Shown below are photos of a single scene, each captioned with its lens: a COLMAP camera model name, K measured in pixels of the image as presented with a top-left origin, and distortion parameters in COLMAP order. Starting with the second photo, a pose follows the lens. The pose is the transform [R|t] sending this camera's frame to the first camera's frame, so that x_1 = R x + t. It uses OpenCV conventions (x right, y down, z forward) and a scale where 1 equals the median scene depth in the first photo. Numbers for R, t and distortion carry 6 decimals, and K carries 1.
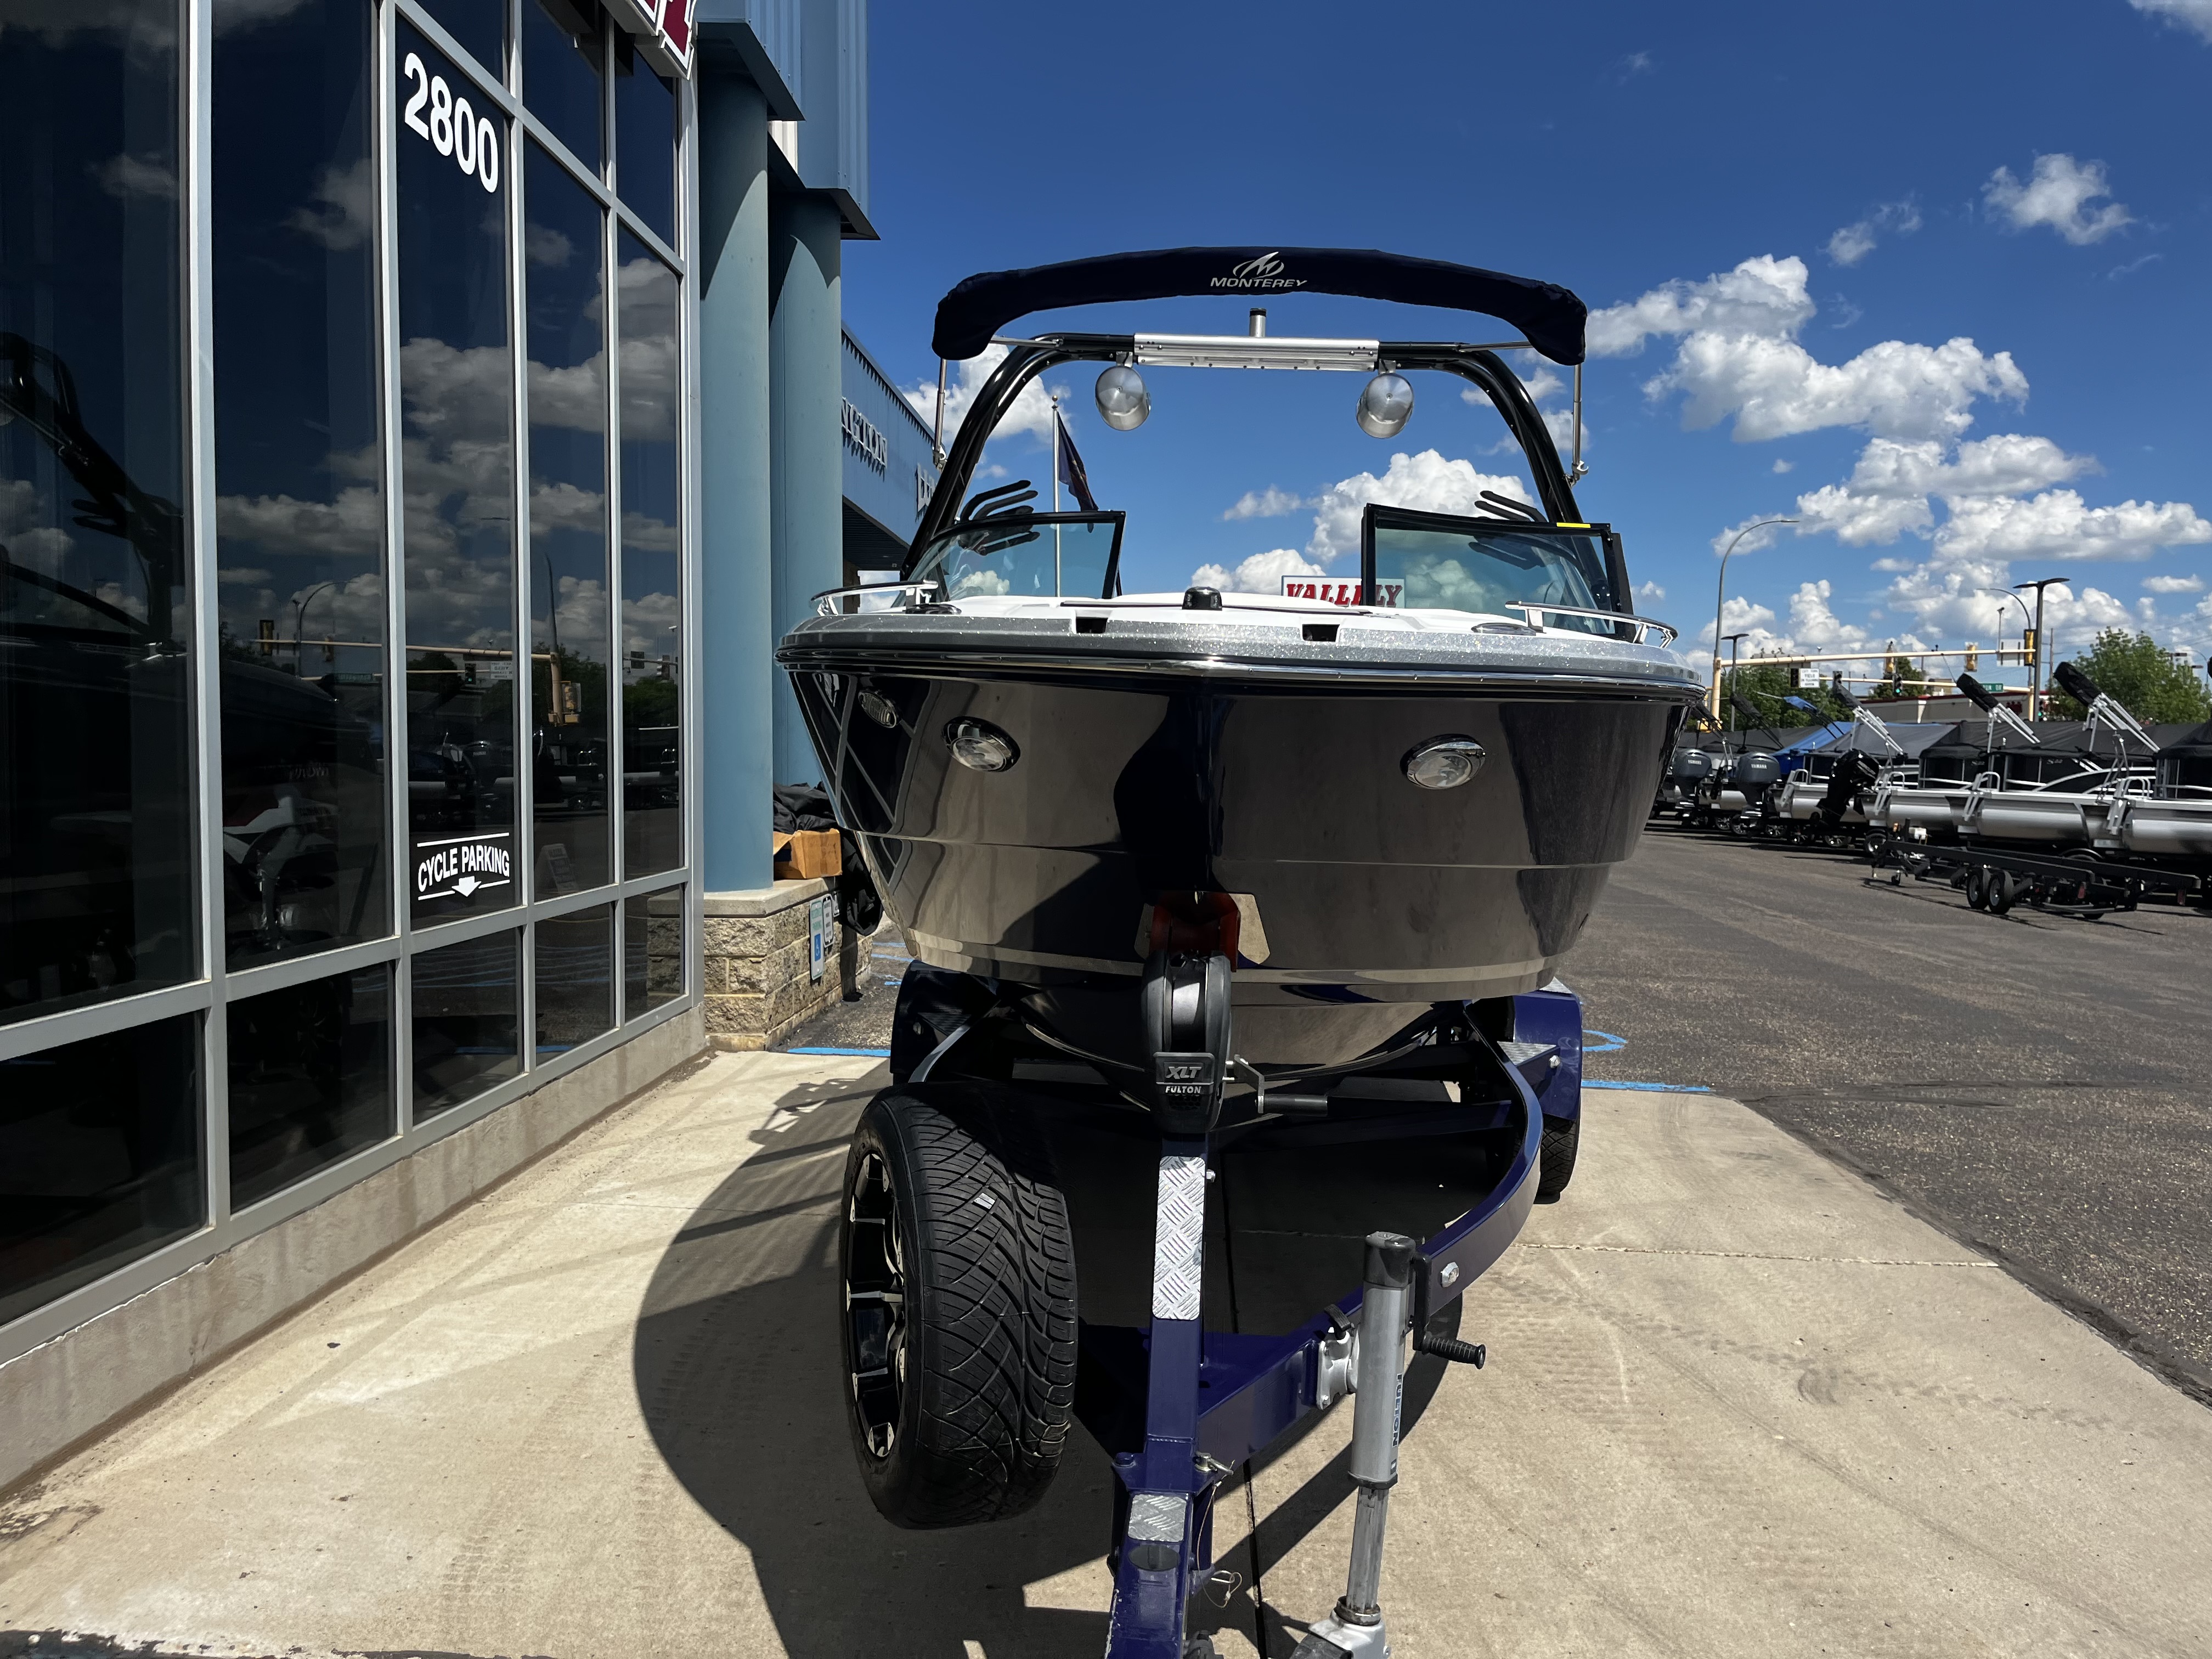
lens RADIAL K [[1682.3, 0, 1124.6], [0, 1682.3, 840.4], [0, 0, 1]] dist [0.064219, -0.072707]
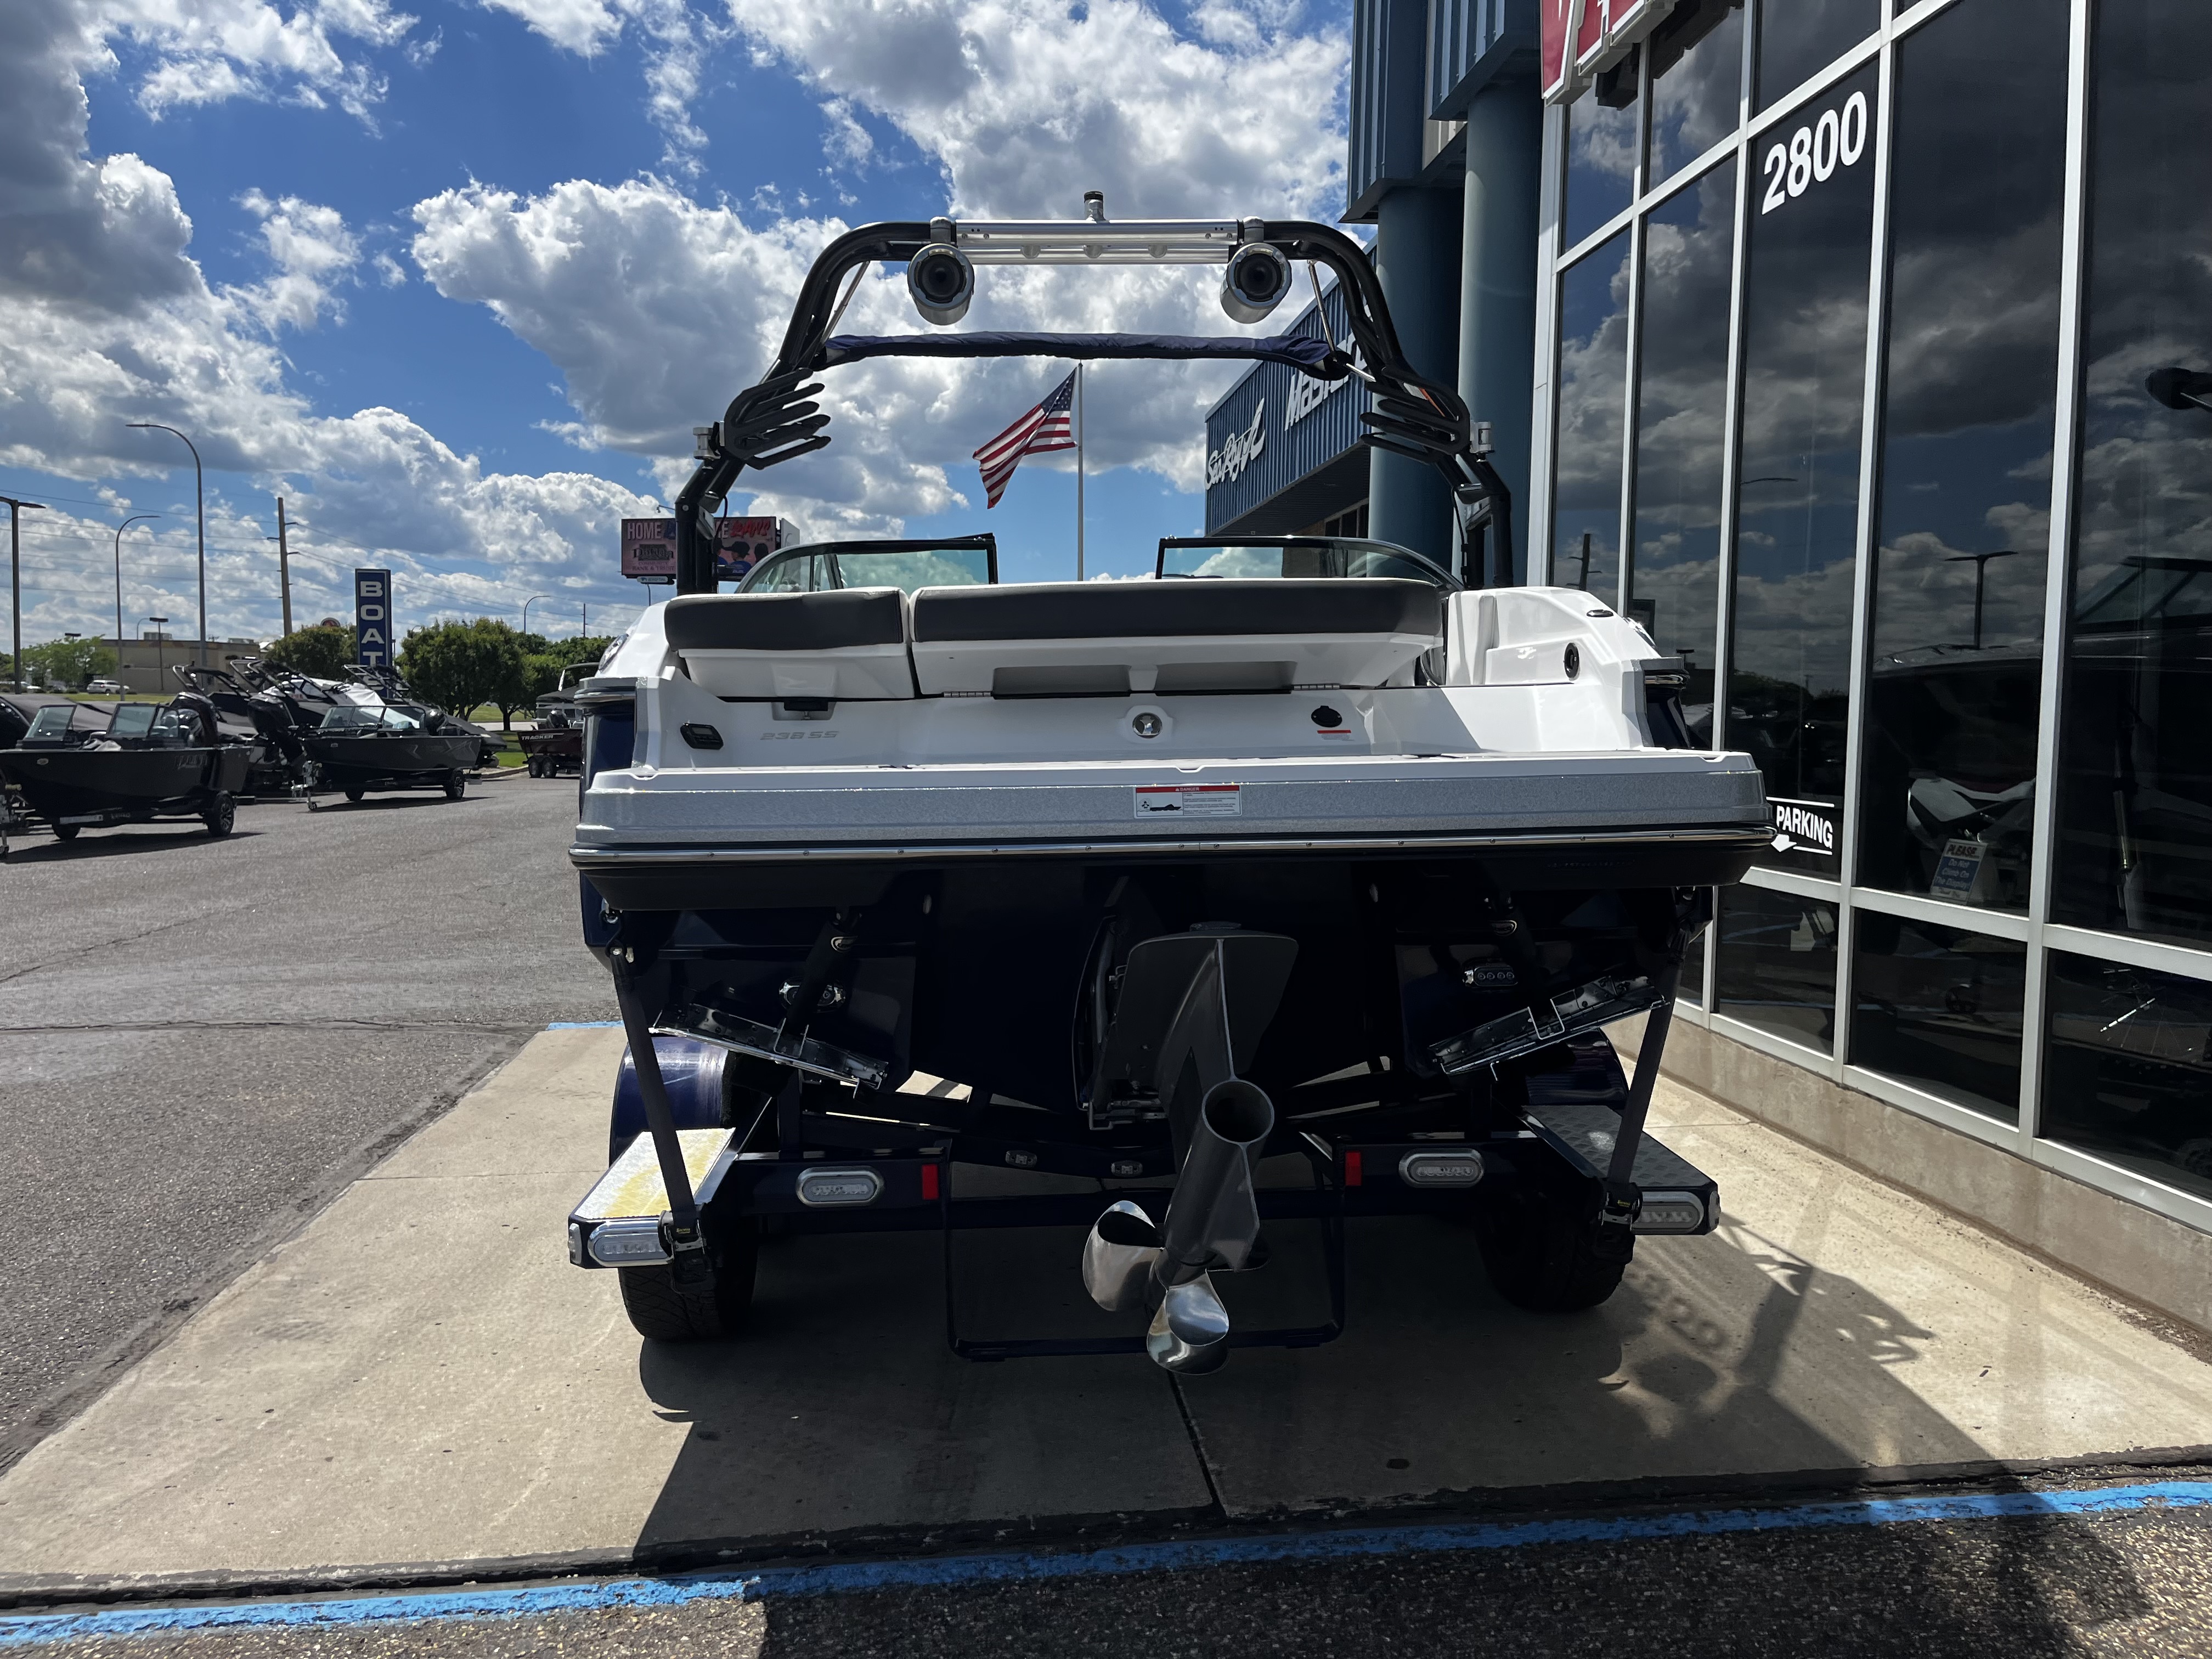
lens RADIAL K [[1682.3, 0, 1107.5], [0, 1682.3, 835.0], [0, 0, 1]] dist [0.064219, -0.072707]
pose [[-0.988472, -0.013836, -0.150772, 0.223496], [-0.032413, 0.992067, 0.121459, -0.102205], [0.147895, 0.124946, -0.981079, 2.099826]]
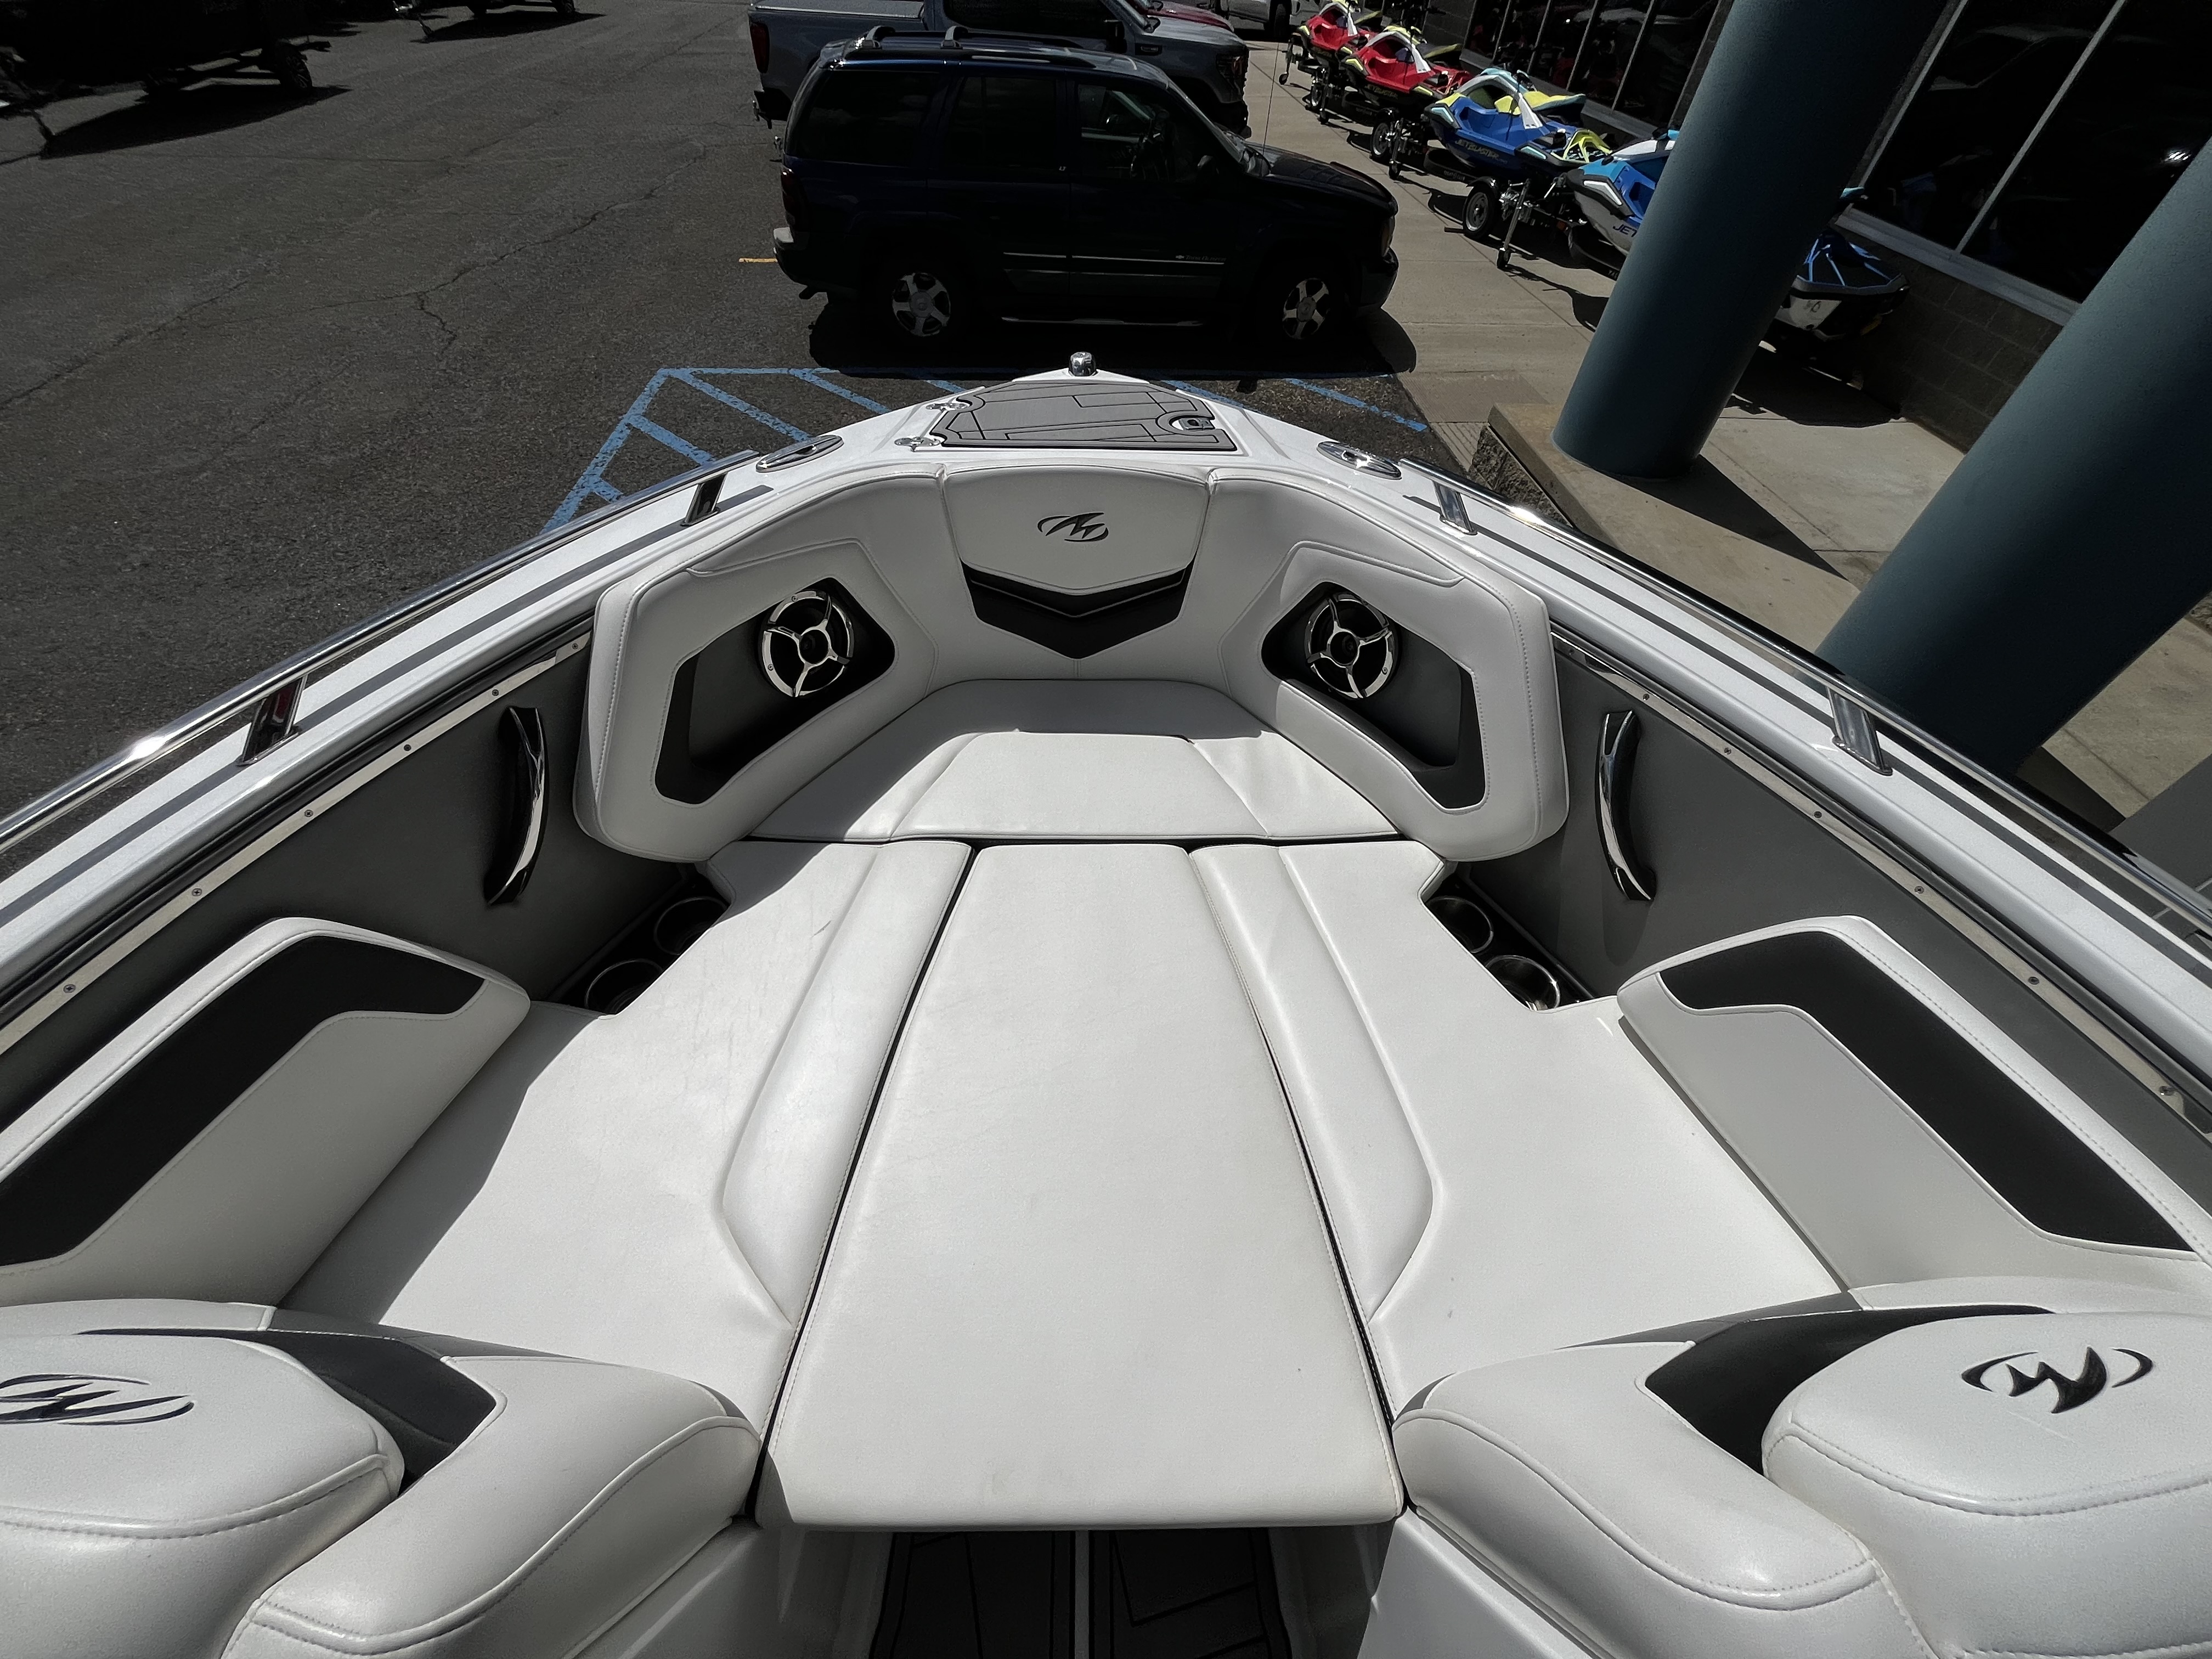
lens RADIAL K [[895.1, 0, 1100.3], [0, 895.1, 825.1], [0, 0, 1]] dist [-0.002715, 0.000138]
pose [[-0.992872, 0.034544, -0.114069, 0.049454], [-0.065415, 0.642096, 0.763829, -0.195171], [0.099629, 0.765846, -0.635259, 0.736396]]
